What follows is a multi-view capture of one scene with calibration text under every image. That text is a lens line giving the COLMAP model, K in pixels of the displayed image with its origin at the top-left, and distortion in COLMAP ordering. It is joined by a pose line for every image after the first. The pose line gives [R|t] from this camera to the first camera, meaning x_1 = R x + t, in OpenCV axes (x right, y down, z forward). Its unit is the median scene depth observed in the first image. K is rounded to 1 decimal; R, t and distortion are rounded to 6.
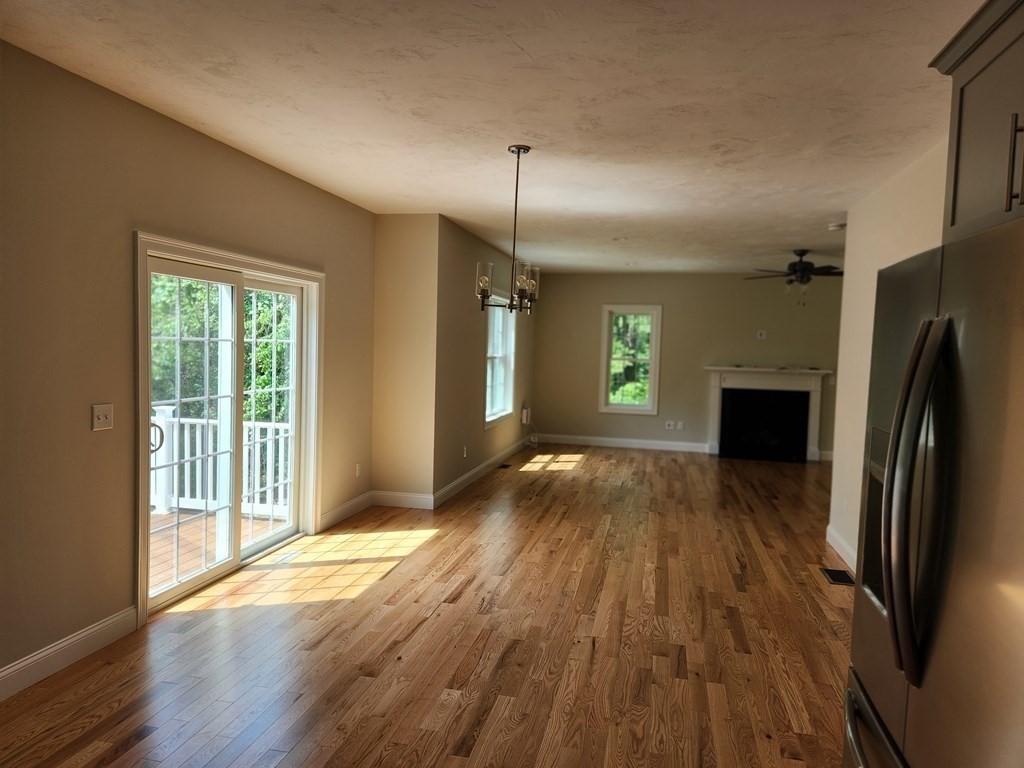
lens RADIAL K [[691.6, 0, 512.7], [0, 691.6, 386.9], [0, 0, 1]] dist [0.062262, -0.052712]
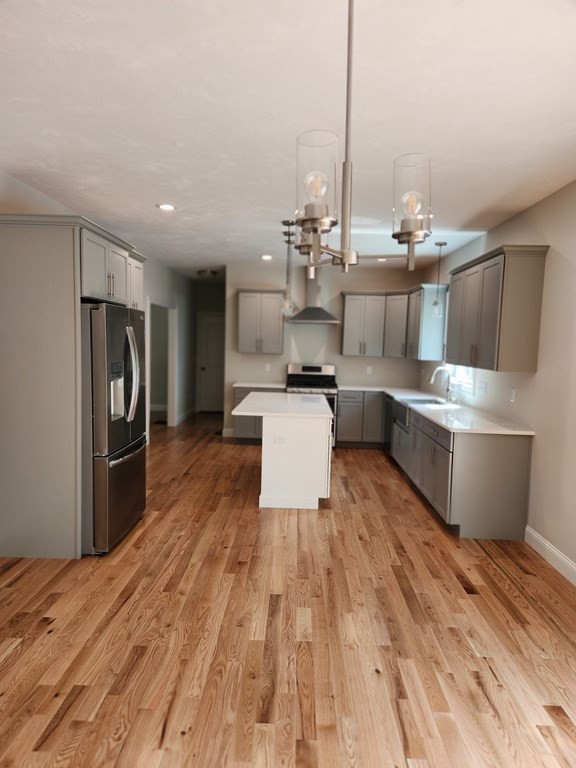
lens RADIAL K [[518.7, 0, 286.7], [0, 518.7, 383.7], [0, 0, 1]] dist [0.062262, -0.052712]
pose [[-0.980095, -0.041241, -0.194200, 0.078383], [-0.068494, 0.988368, 0.135786, -0.063106], [0.186341, 0.146385, -0.971519, 1.064927]]
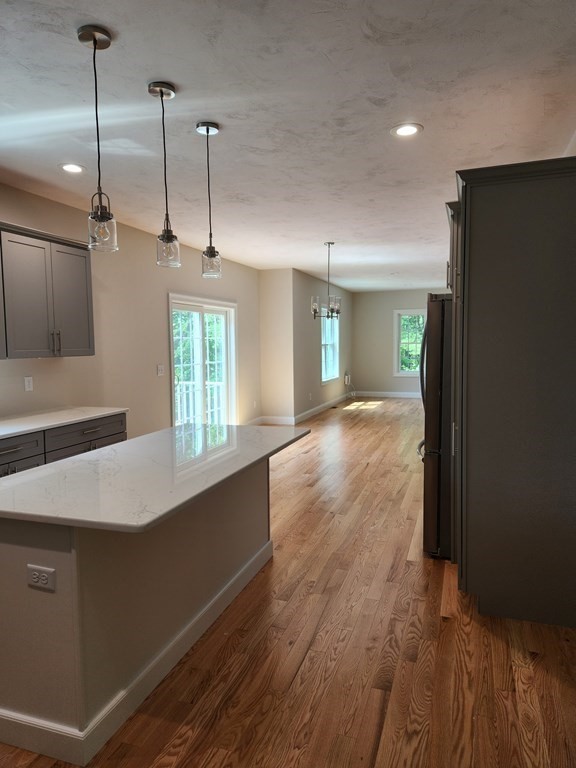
lens RADIAL K [[518.7, 0, 289.9], [0, 518.7, 385.1], [0, 0, 1]] dist [0.062262, -0.052712]
pose [[0.993052, -0.031535, -0.113370, 0.044182], [0.034110, 0.999201, 0.020839, 0.046334], [0.112623, -0.024561, 0.993334, -0.485642]]
